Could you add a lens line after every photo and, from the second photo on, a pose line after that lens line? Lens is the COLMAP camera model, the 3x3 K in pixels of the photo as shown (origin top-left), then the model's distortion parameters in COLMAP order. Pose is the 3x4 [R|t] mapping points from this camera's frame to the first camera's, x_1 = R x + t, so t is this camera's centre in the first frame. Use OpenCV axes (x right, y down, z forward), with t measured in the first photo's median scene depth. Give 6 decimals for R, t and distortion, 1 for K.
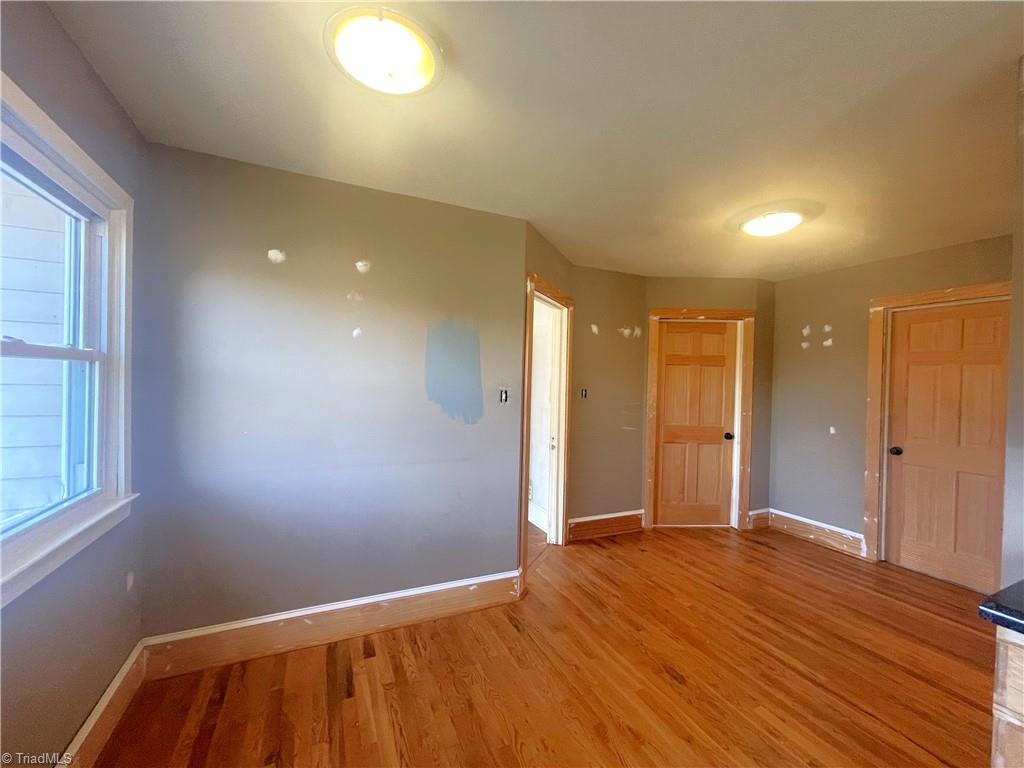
lens RADIAL K [[411.8, 0, 515.5], [0, 411.8, 383.7], [0, 0, 1]] dist [0.001200, -0.000447]
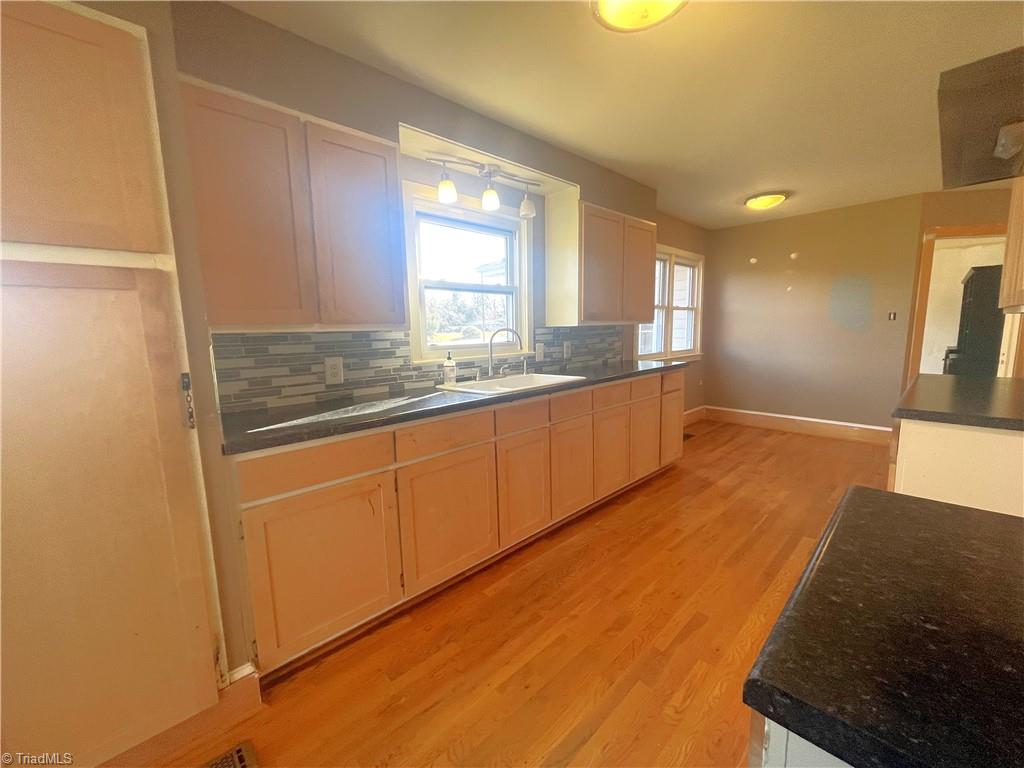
lens RADIAL K [[411.8, 0, 509.3], [0, 411.8, 385.2], [0, 0, 1]] dist [0.001200, -0.000447]
pose [[0.333827, 0.095321, -0.937803, 1.147220], [0.022284, 0.993798, 0.108945, 0.102798], [0.942371, -0.057267, 0.329632, -1.058654]]
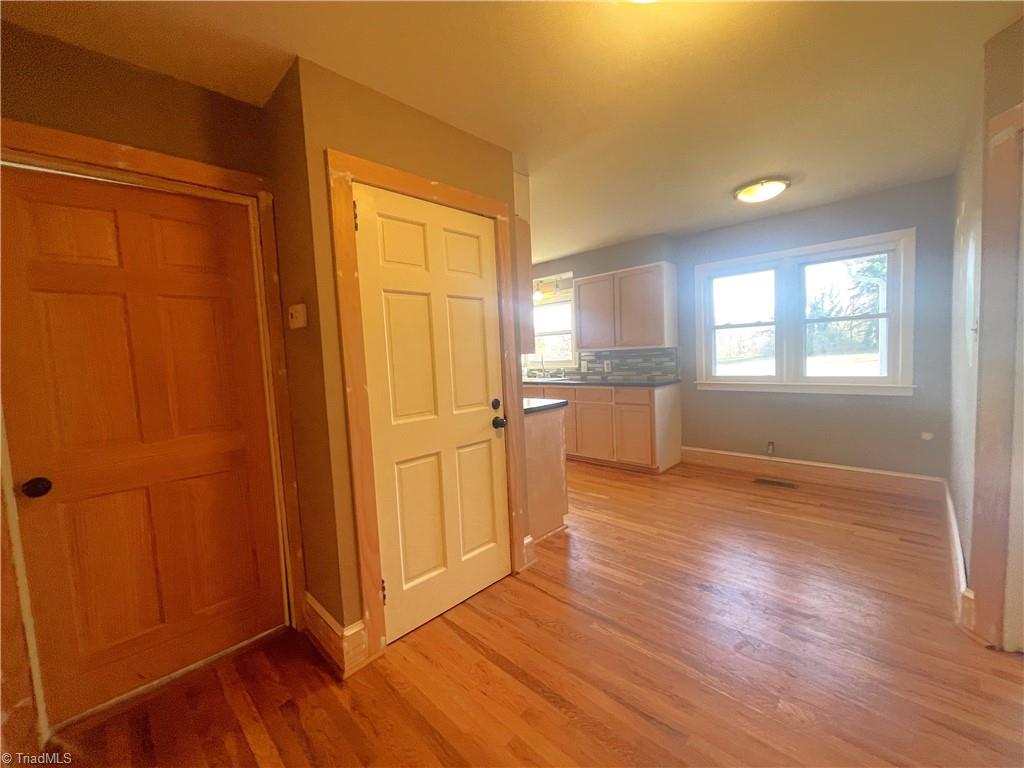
lens RADIAL K [[411.8, 0, 510.1], [0, 411.8, 380.5], [0, 0, 1]] dist [0.001200, -0.000447]
pose [[-0.931661, 0.048130, -0.360127, 1.075818], [0.025109, 0.997347, 0.068332, 0.054652], [0.362460, 0.054620, -0.930397, 1.547205]]
